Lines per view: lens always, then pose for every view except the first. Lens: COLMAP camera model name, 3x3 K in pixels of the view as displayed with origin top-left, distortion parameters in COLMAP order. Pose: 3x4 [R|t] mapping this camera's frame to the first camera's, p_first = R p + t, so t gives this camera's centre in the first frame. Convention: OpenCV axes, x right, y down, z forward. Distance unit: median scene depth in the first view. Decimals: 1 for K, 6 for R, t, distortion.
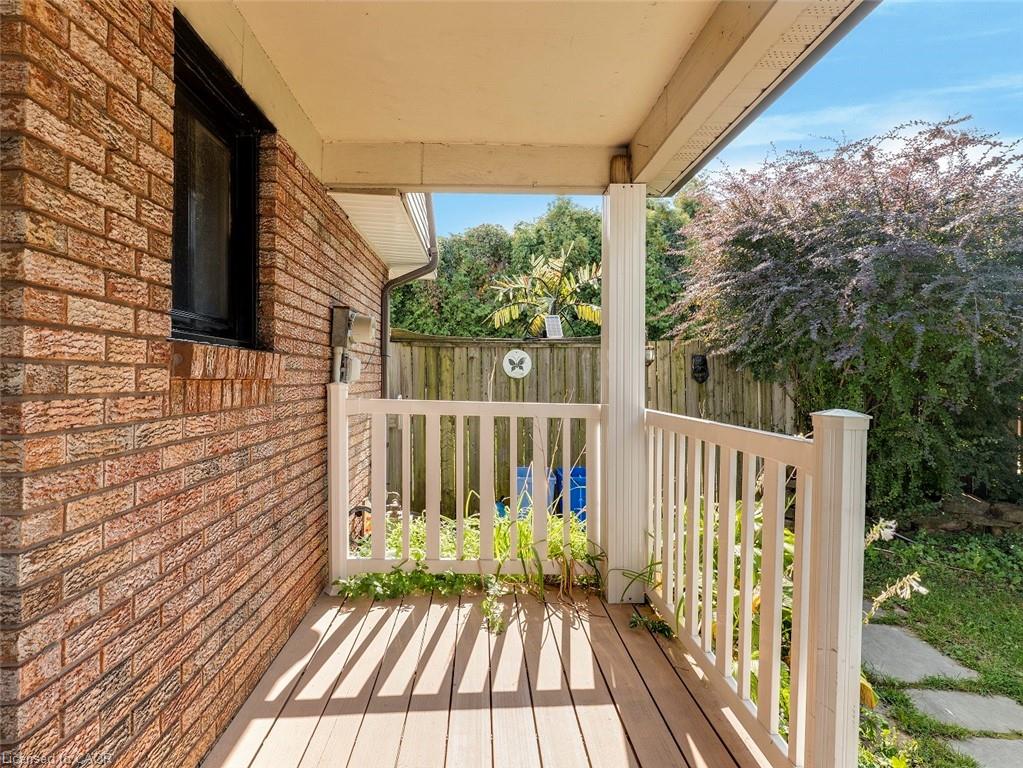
lens RADIAL K [[525.0, 0, 516.6], [0, 525.0, 380.3], [0, 0, 1]] dist [-0.000258, -0.000224]
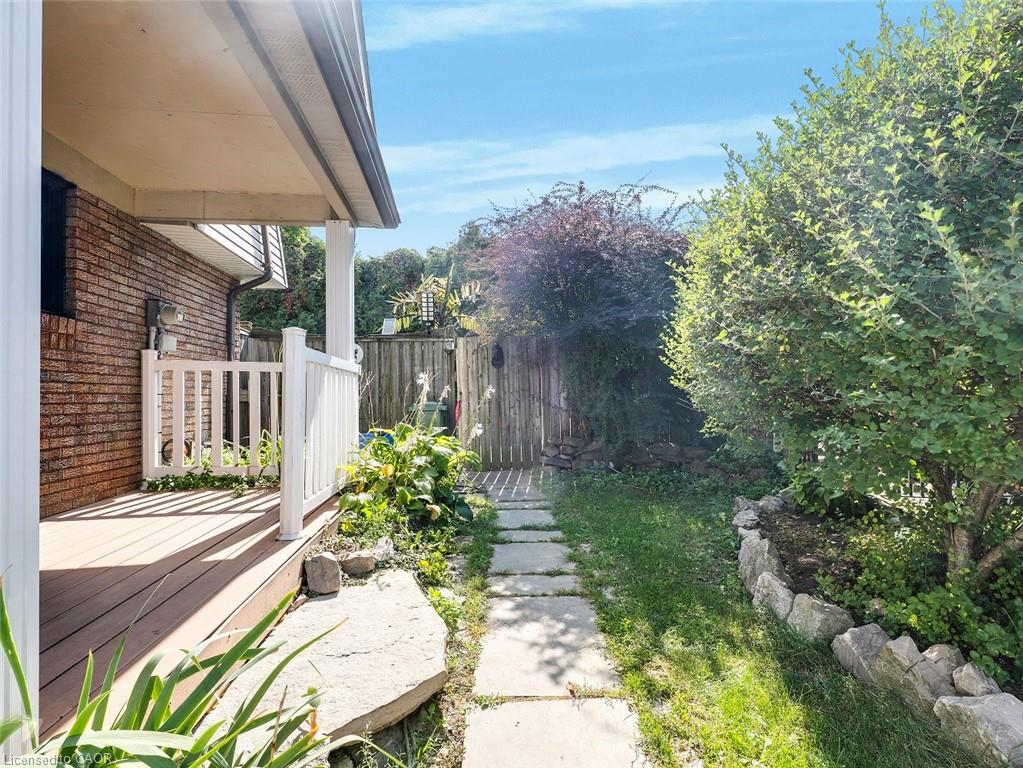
lens RADIAL K [[493.6, 0, 511.5], [0, 493.6, 388.5], [0, 0, 1]] dist [0.000537, -0.000152]
pose [[0.996370, -0.013300, 0.084079, 0.575122], [0.014532, 0.999796, -0.014054, 0.152261], [-0.083874, 0.015224, 0.996360, -0.491503]]
